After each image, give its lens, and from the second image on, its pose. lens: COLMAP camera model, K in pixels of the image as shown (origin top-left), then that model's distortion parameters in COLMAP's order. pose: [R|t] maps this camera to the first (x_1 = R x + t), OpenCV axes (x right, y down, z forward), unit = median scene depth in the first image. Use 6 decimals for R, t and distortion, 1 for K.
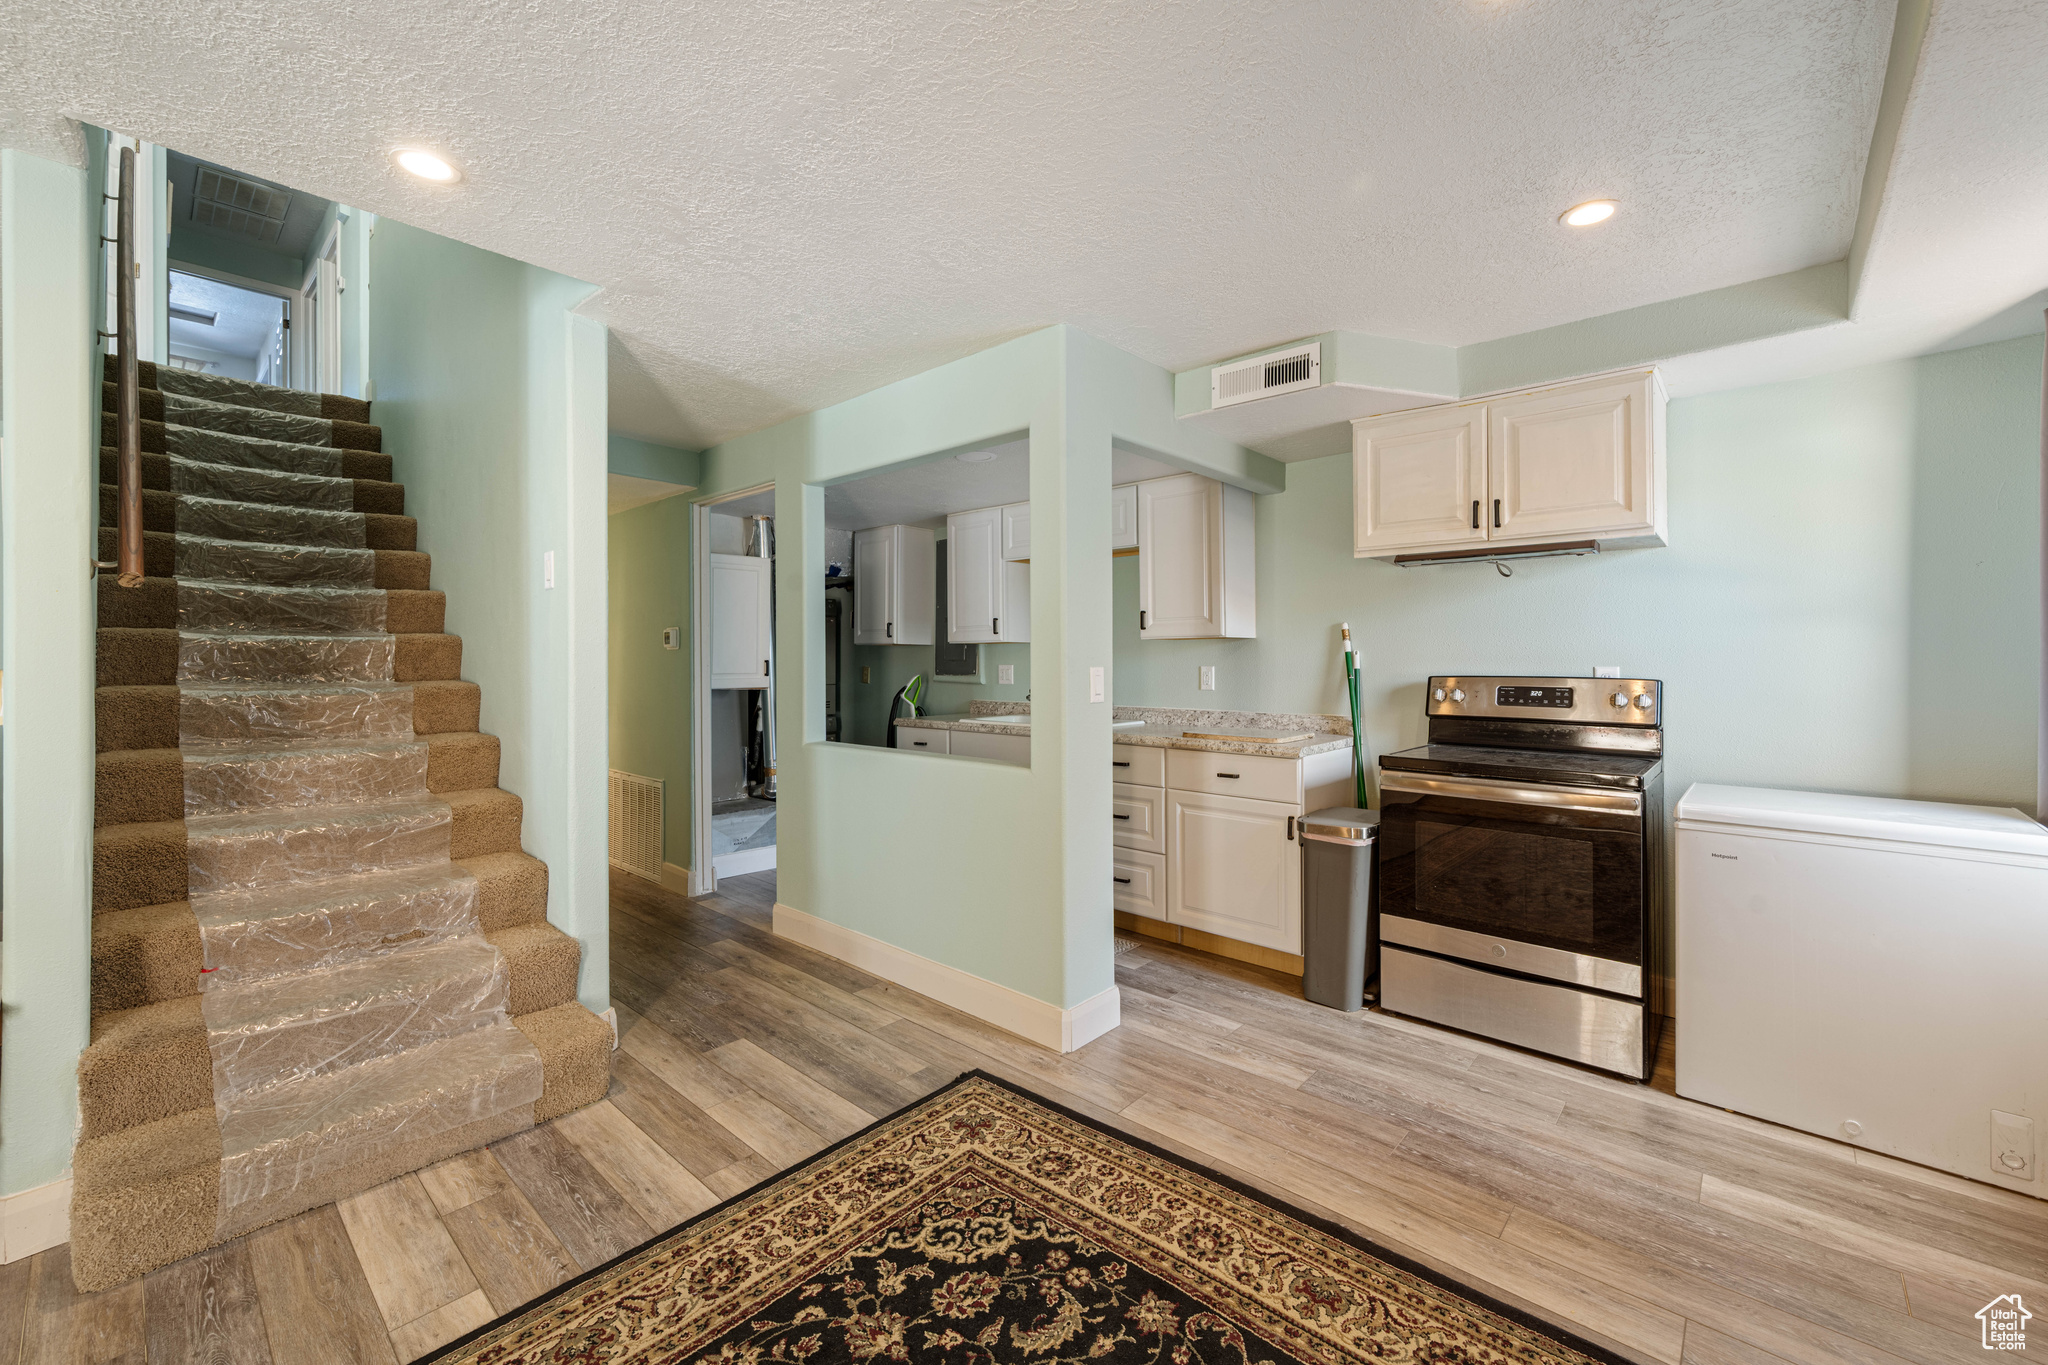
lens RADIAL K [[814.1, 0, 1023.9], [0, 814.1, 666.5], [0, 0, 1]] dist [-0.002197, -0.000279]
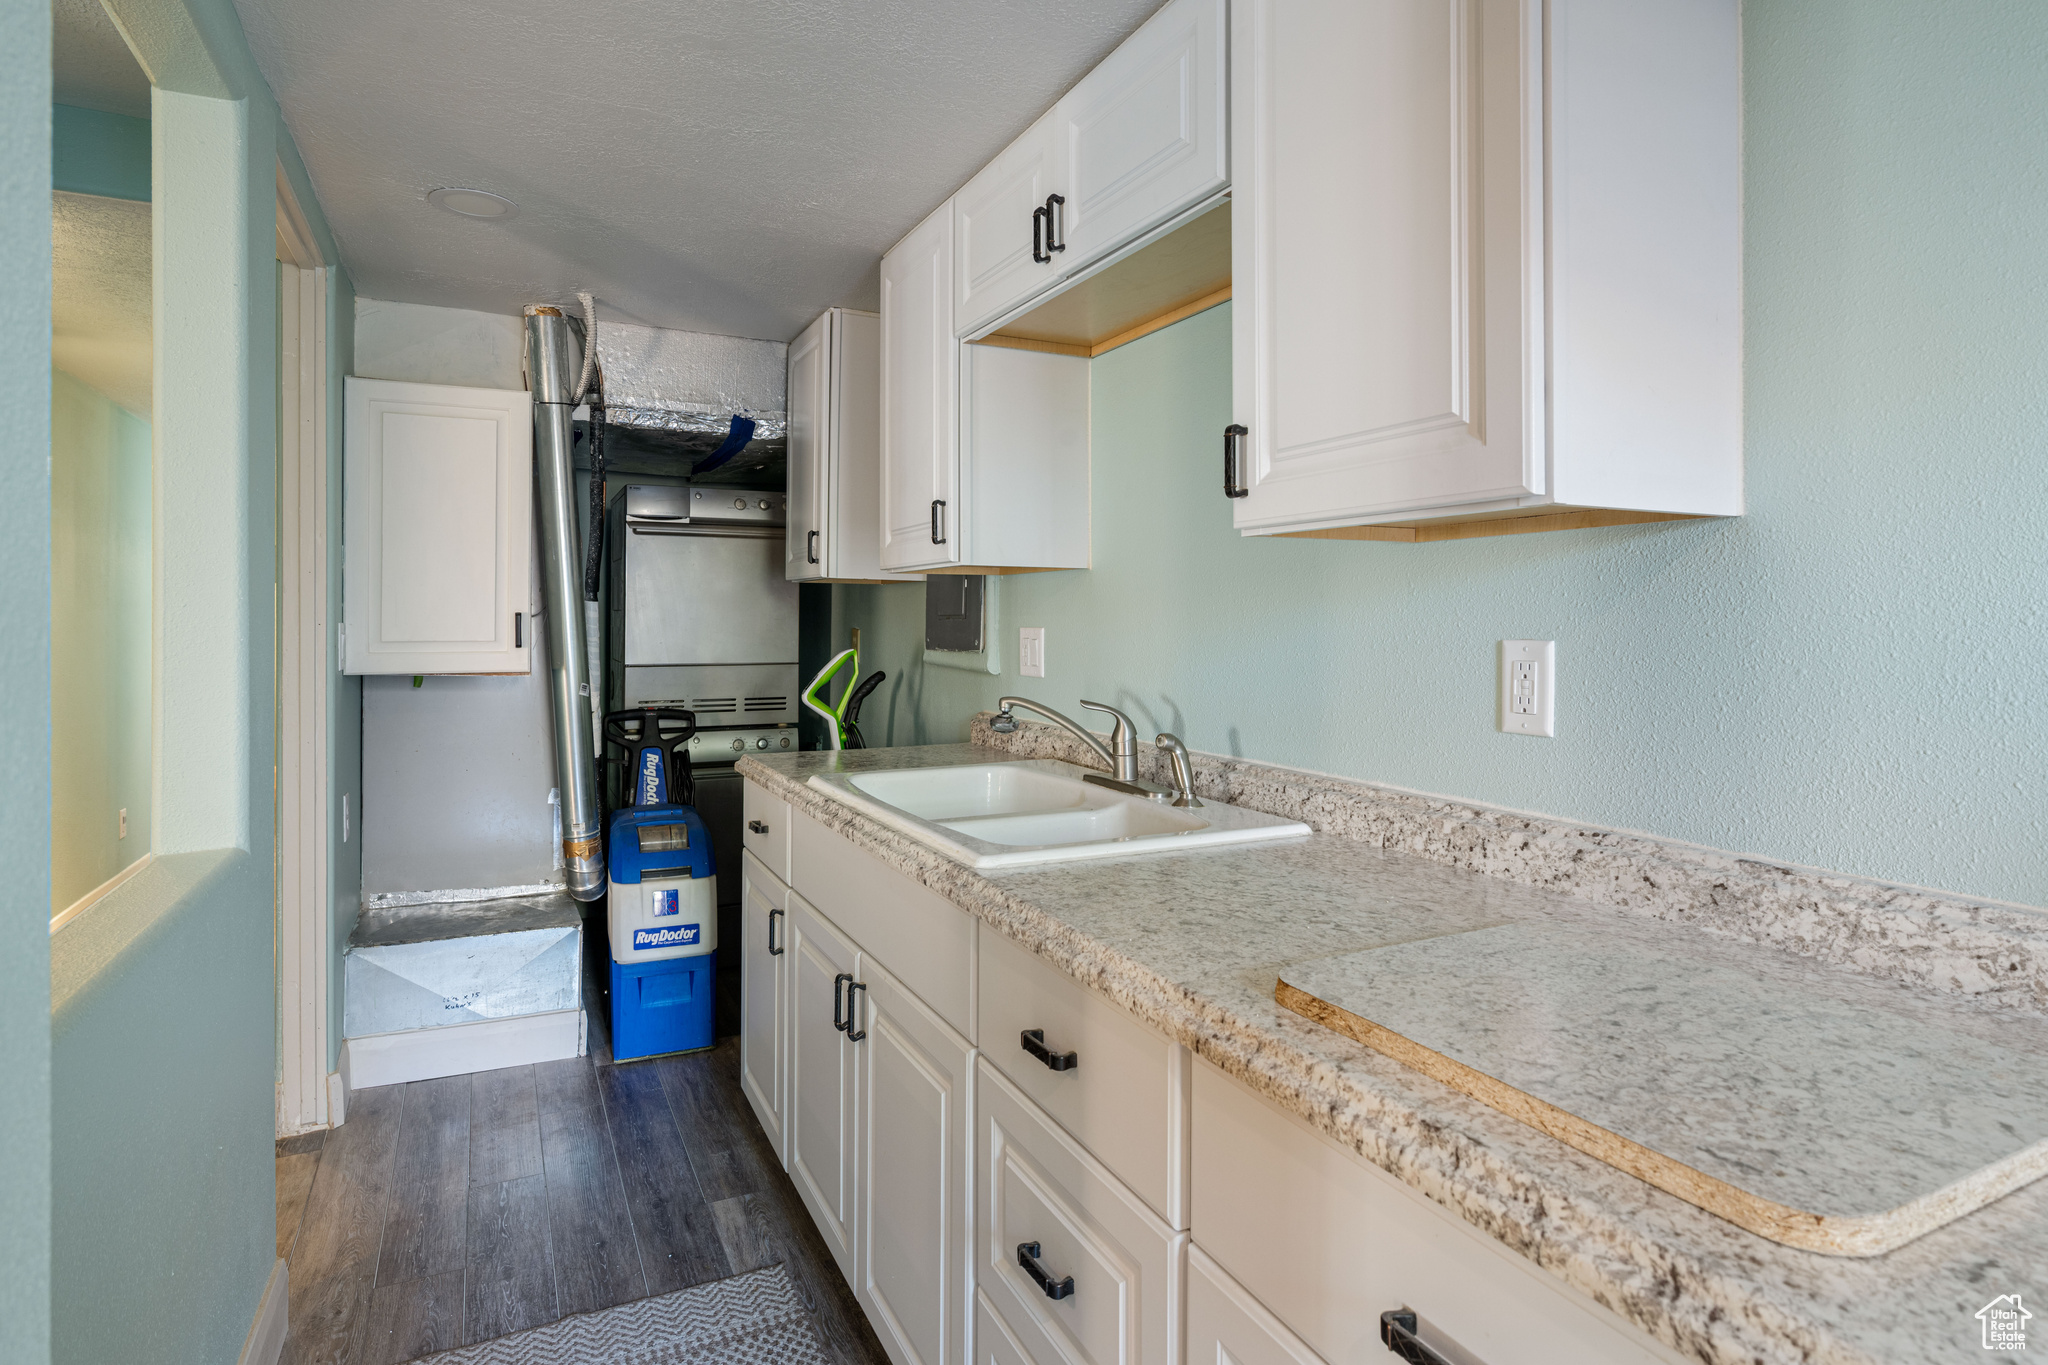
lens RADIAL K [[1078.7, 0, 1030.8], [0, 1078.7, 623.8], [0, 0, 1]] dist [0.002264, 0.000359]
pose [[0.930333, 0.006496, -0.366658, 0.207263], [-0.007821, 0.999967, -0.002127, -0.003395], [0.366632, 0.004847, 0.930354, 0.639497]]
